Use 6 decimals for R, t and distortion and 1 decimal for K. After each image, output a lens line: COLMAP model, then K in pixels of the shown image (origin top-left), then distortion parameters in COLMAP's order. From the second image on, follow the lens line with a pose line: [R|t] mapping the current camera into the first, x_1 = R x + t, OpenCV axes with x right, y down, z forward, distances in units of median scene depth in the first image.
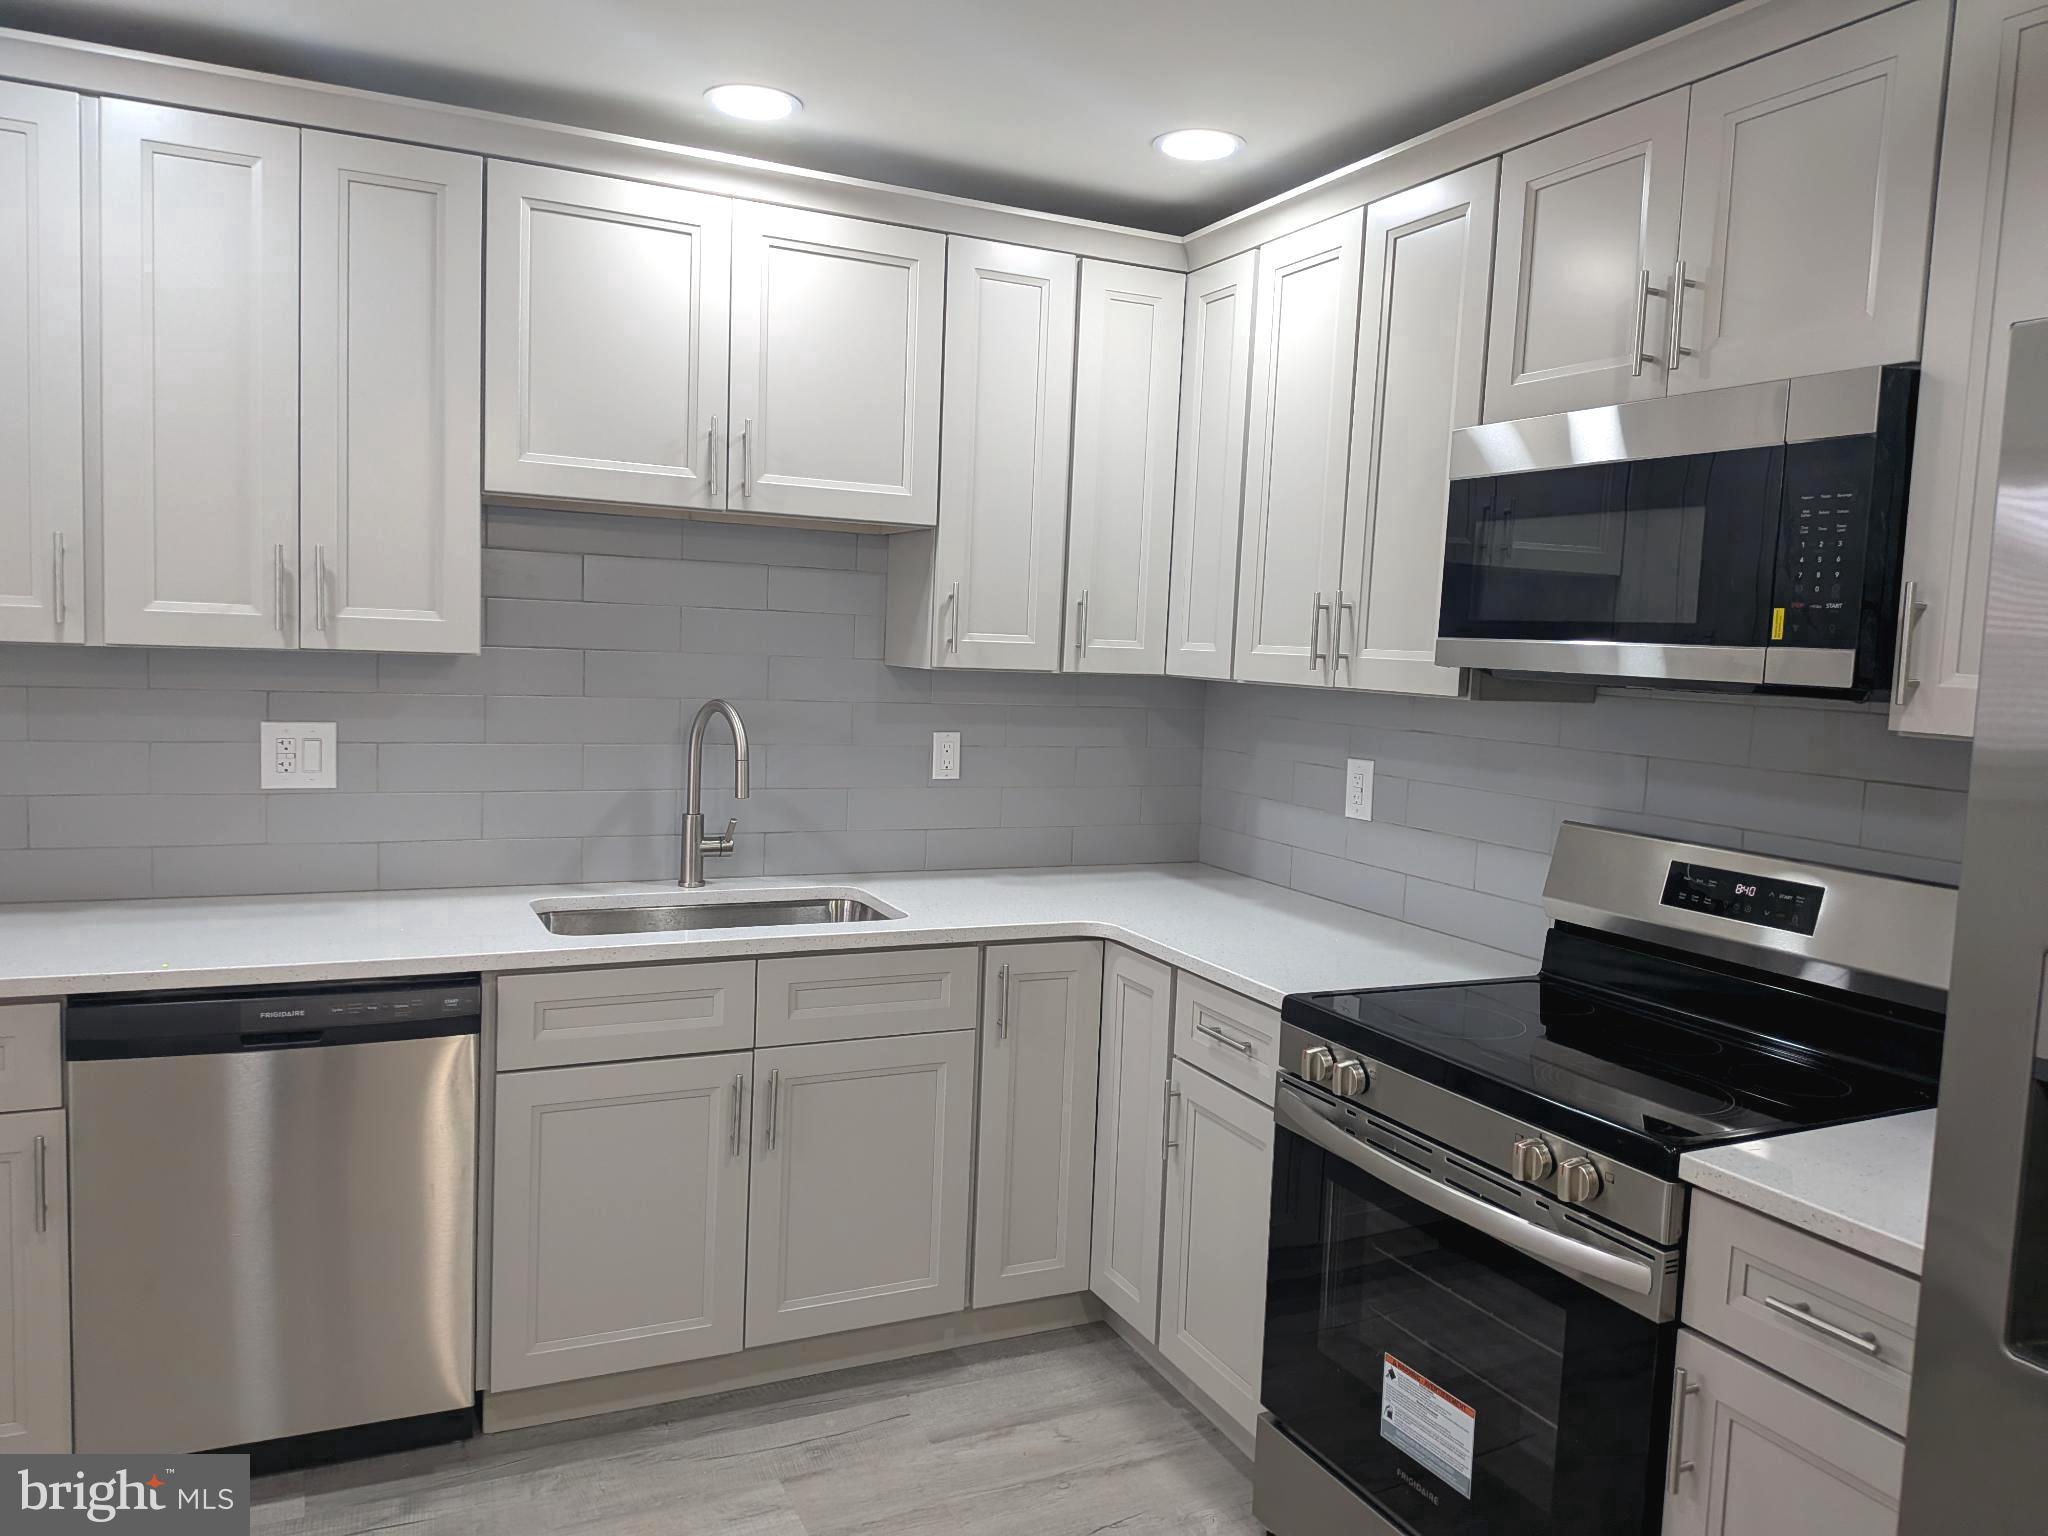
lens RADIAL K [[1490.6, 0, 1024.0], [0, 1490.6, 768.0], [0, 0, 1]] dist [0.002767, -0.003705]
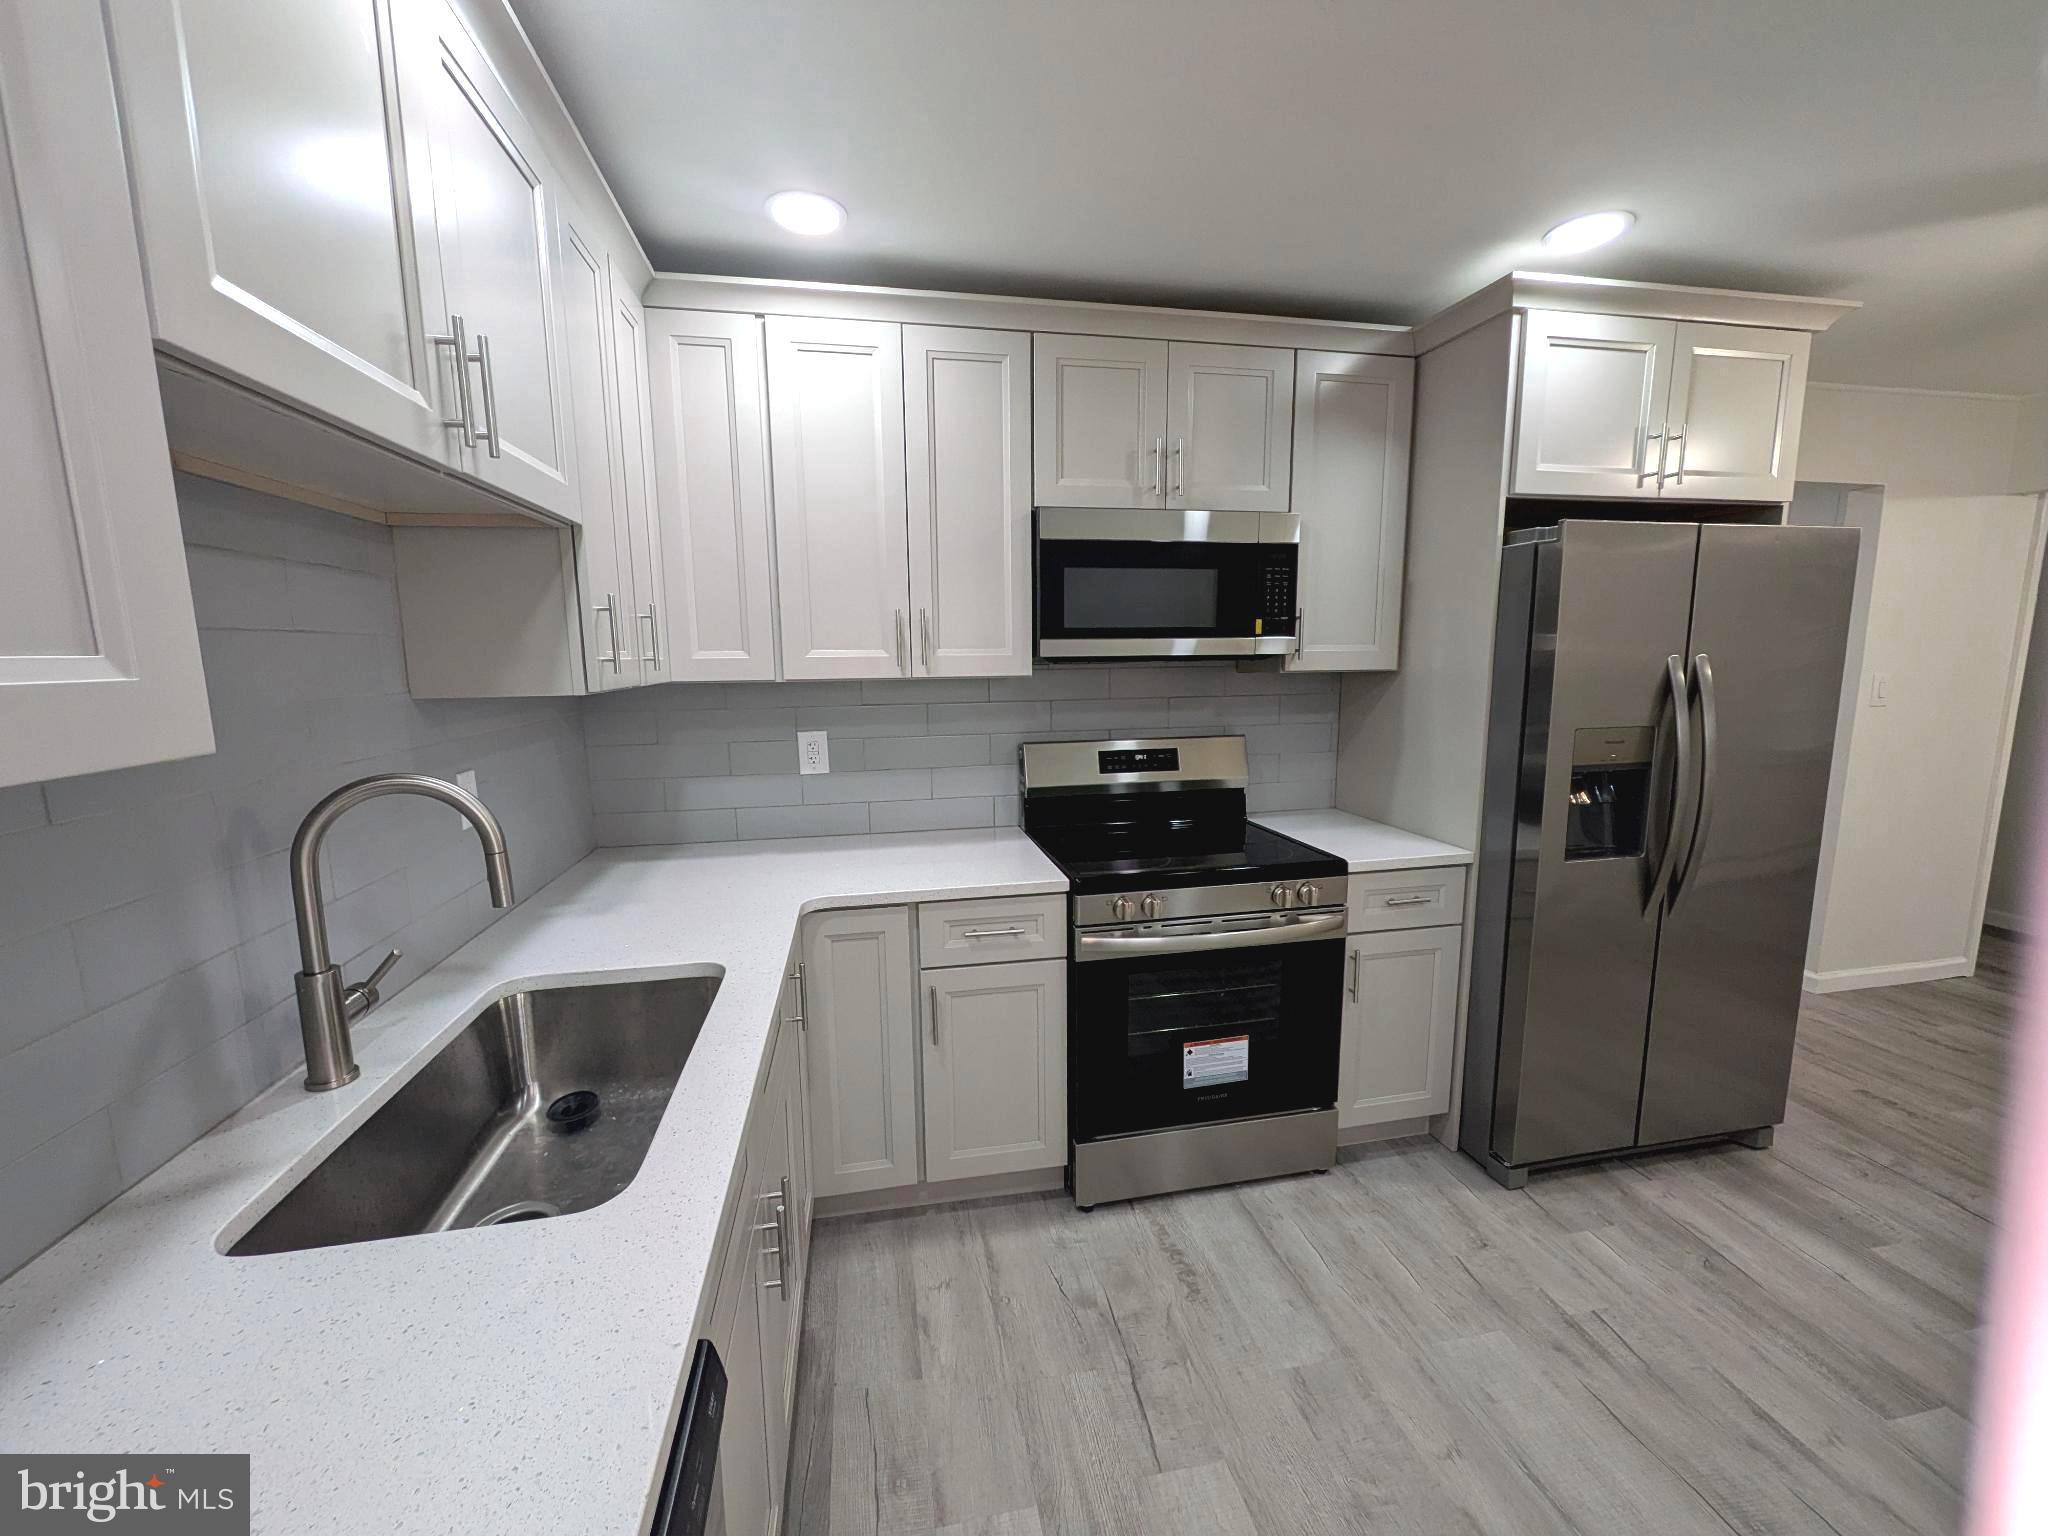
lens RADIAL K [[803.3, 0, 1027.6], [0, 803.3, 771.9], [0, 0, 1]] dist [-0.001133, -0.000054]
pose [[0.245919, -0.188127, 0.950859, -0.573378], [0.107041, 0.980255, 0.166259, -0.092798], [-0.963362, 0.060895, 0.261200, 0.798179]]
